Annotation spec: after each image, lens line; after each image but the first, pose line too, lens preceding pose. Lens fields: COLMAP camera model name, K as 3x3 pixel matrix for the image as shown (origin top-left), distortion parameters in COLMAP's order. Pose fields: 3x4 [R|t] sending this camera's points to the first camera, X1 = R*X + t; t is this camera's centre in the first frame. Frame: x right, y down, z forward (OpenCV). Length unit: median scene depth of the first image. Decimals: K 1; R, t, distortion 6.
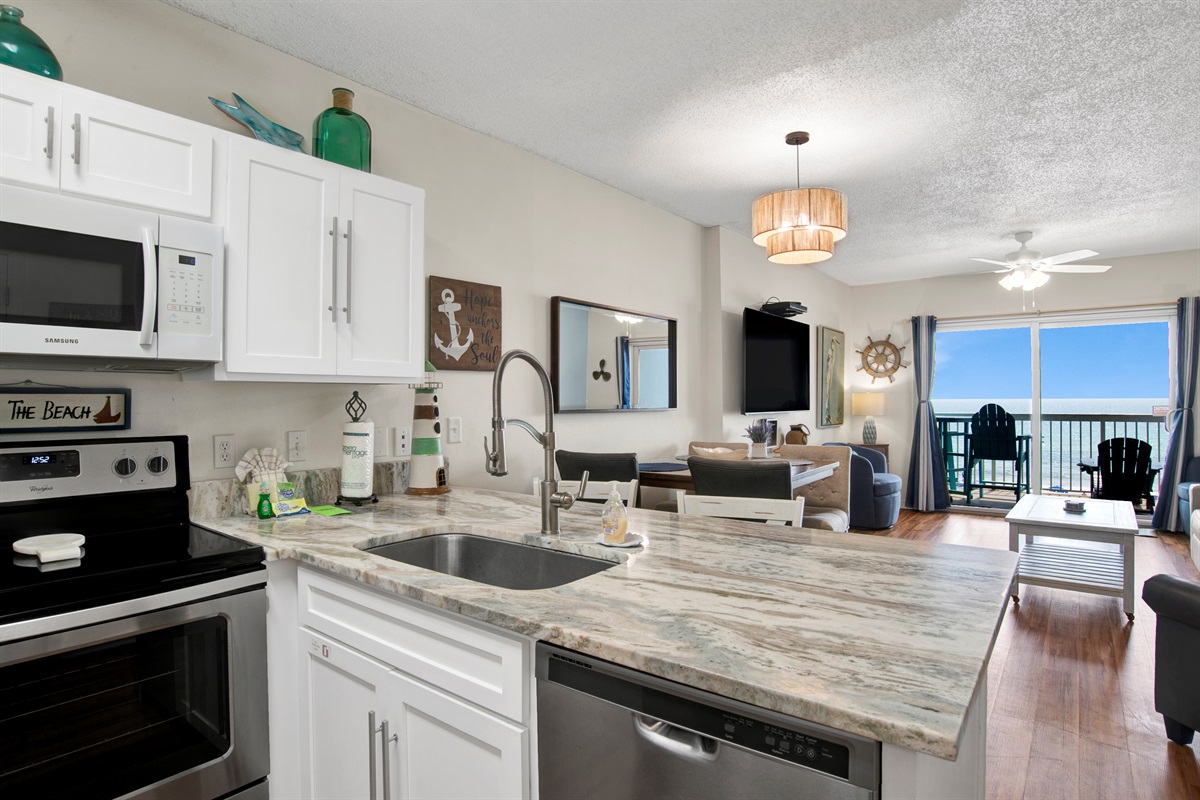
lens RADIAL K [[634.1, 0, 606.6], [0, 634.1, 398.2], [0, 0, 1]] dist [-0.069467, 0.023450]
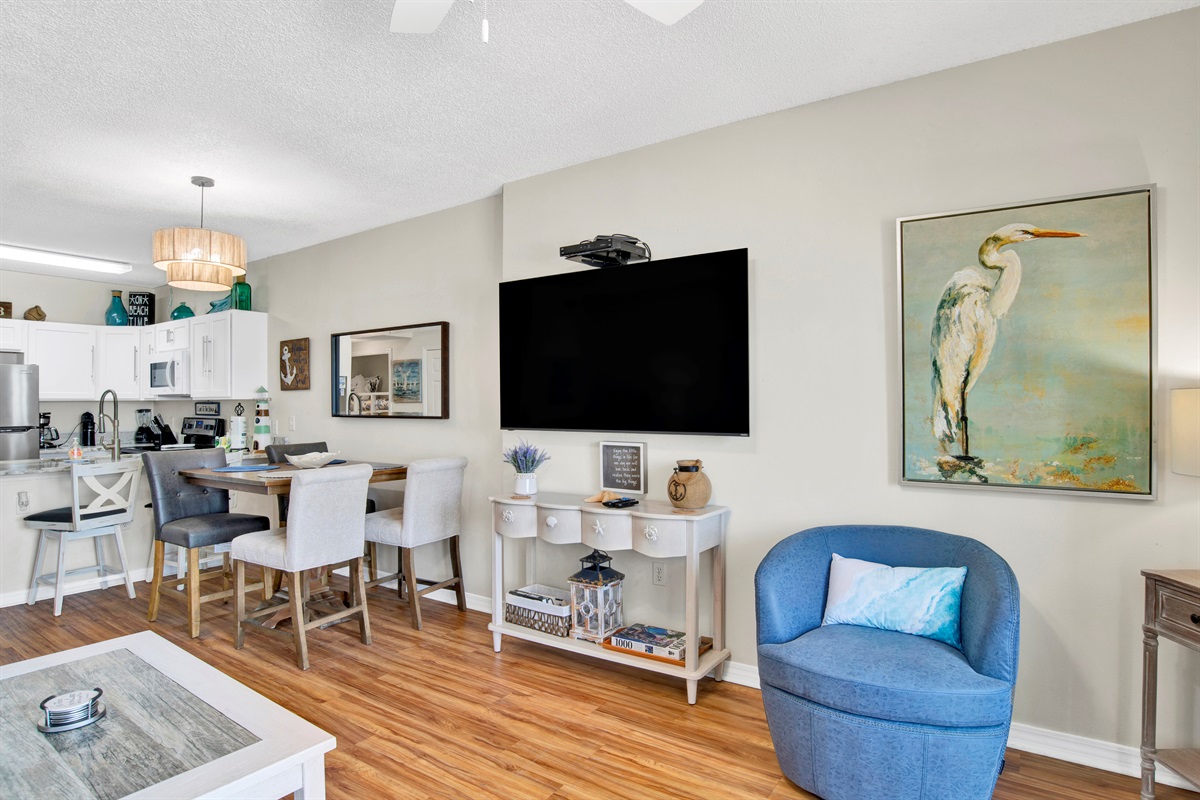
lens RADIAL K [[622.1, 0, 607.0], [0, 622.1, 402.0], [0, 0, 1]] dist [-0.069089, 0.021974]
pose [[0.070458, -0.000293, -0.997515, 2.181923], [0.002438, 0.999997, -0.000121, -0.011855], [0.997512, -0.002423, 0.070459, 2.474718]]
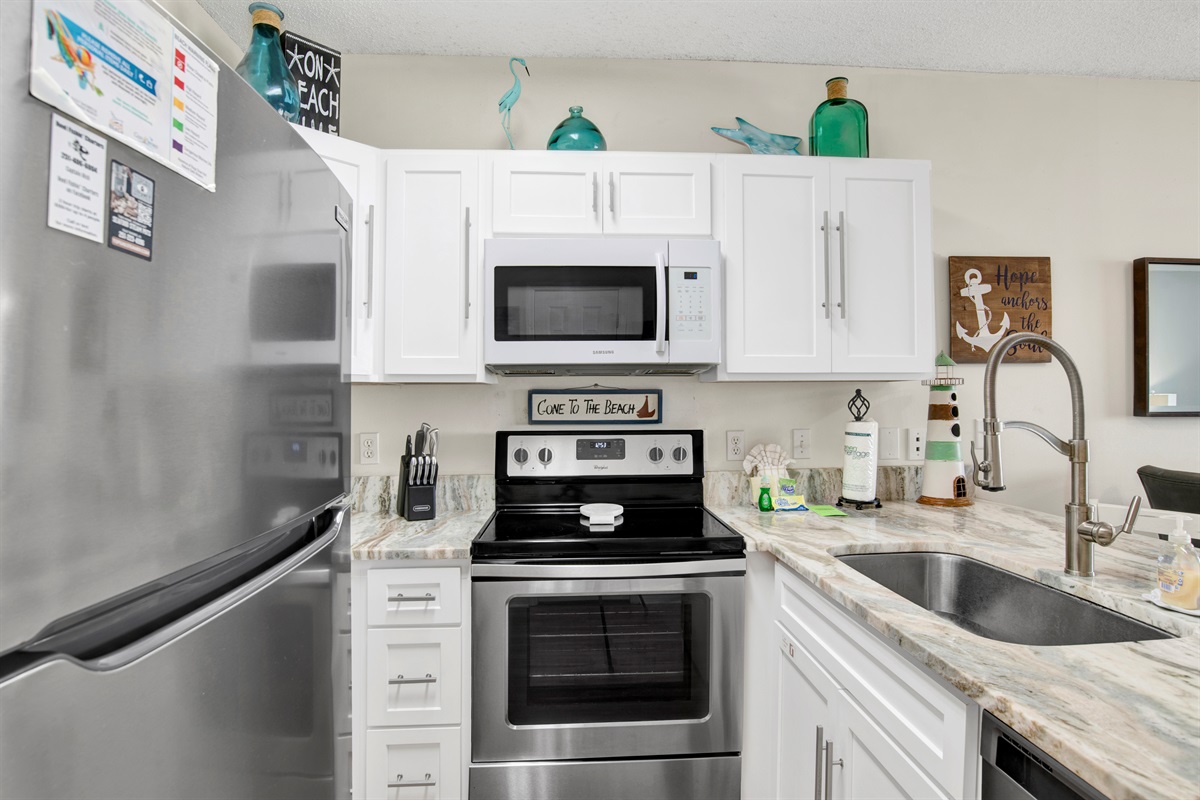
lens RADIAL K [[640.9, 0, 593.3], [0, 640.9, 399.1], [0, 0, 1]] dist [-0.078131, 0.024516]
pose [[0.645931, -0.003846, -0.763386, 0.082897], [0.004112, 0.999990, -0.001558, 0.004378], [0.763384, -0.002132, 0.645941, 0.080410]]
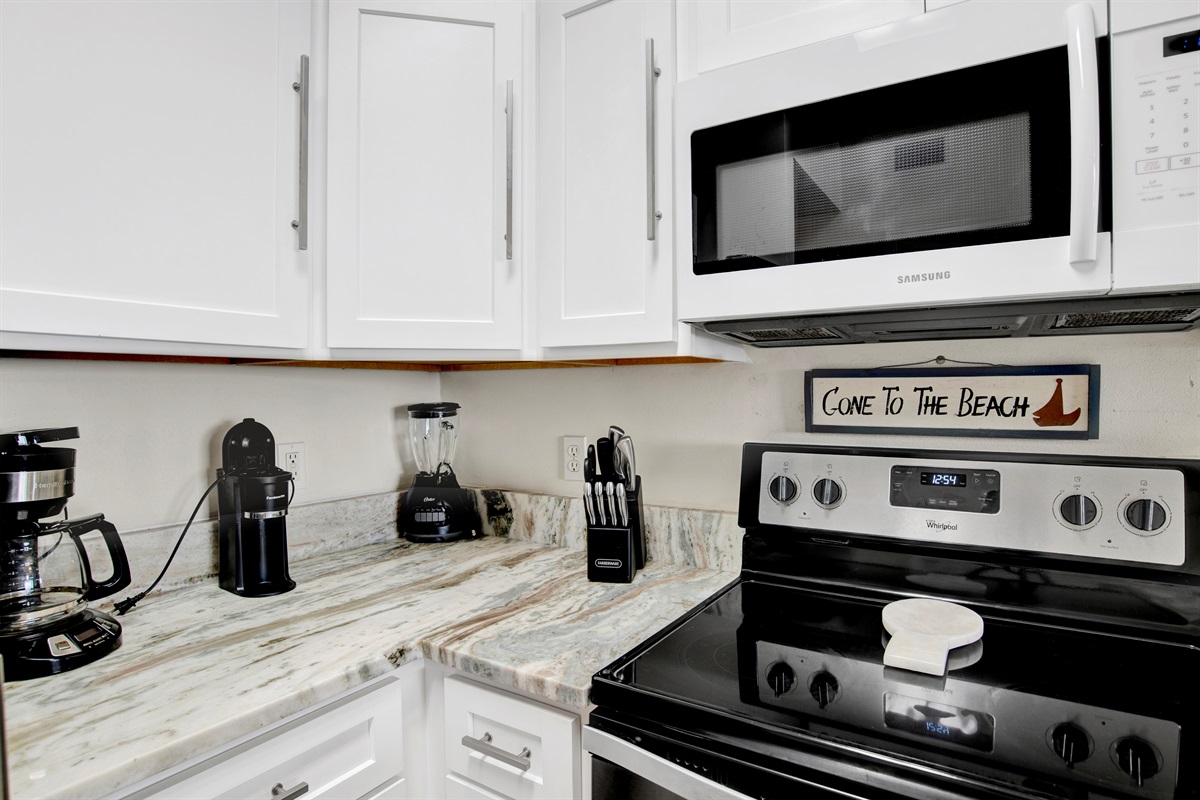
lens RADIAL K [[622.1, 0, 607.0], [0, 622.1, 402.0], [0, 0, 1]] dist [-0.069089, 0.021974]
pose [[0.094835, 0.016938, -0.995349, -0.262406], [0.005948, 0.999828, 0.017581, 0.005055], [0.995475, -0.007588, 0.094718, 0.466592]]
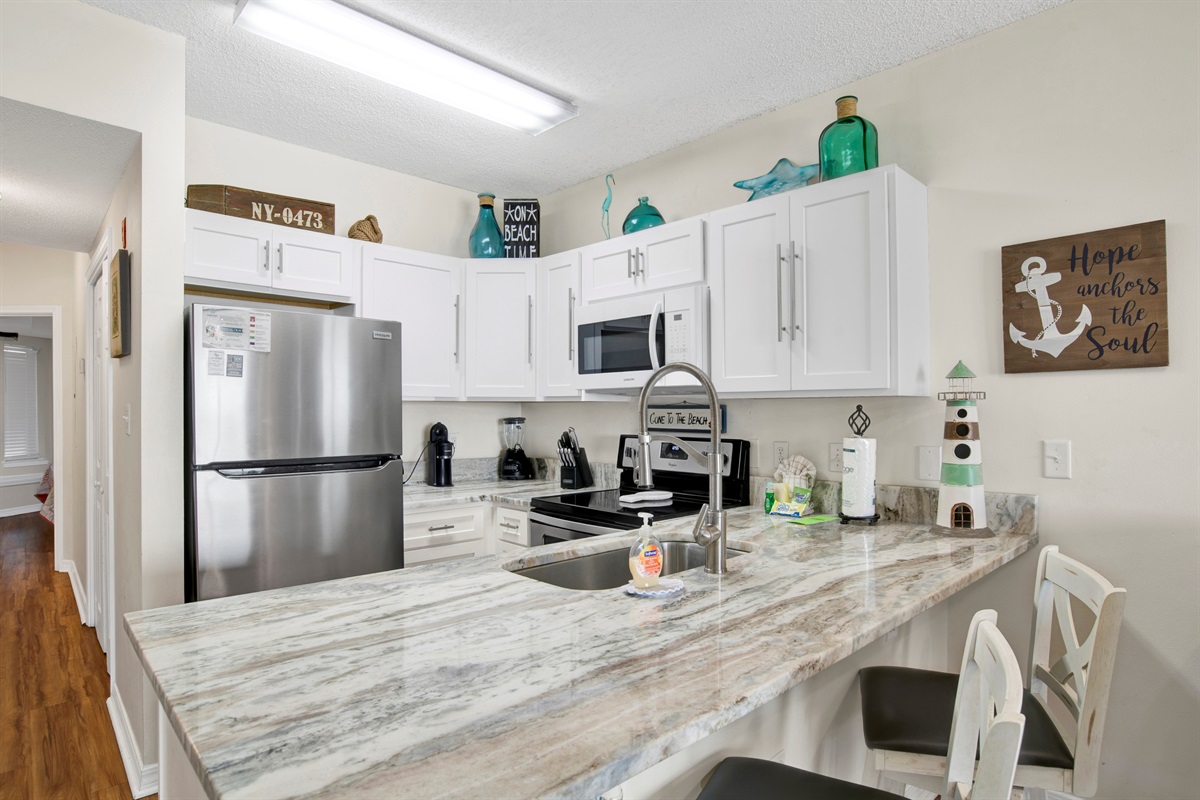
lens RADIAL K [[647.7, 0, 614.2], [0, 647.7, 407.5], [0, 0, 1]] dist [-0.078967, 0.029056]
pose [[-0.154433, -0.003531, -0.987997, 0.696718], [-0.000721, 0.999994, -0.003461, -0.003510], [0.988003, 0.000178, -0.154434, 0.883136]]
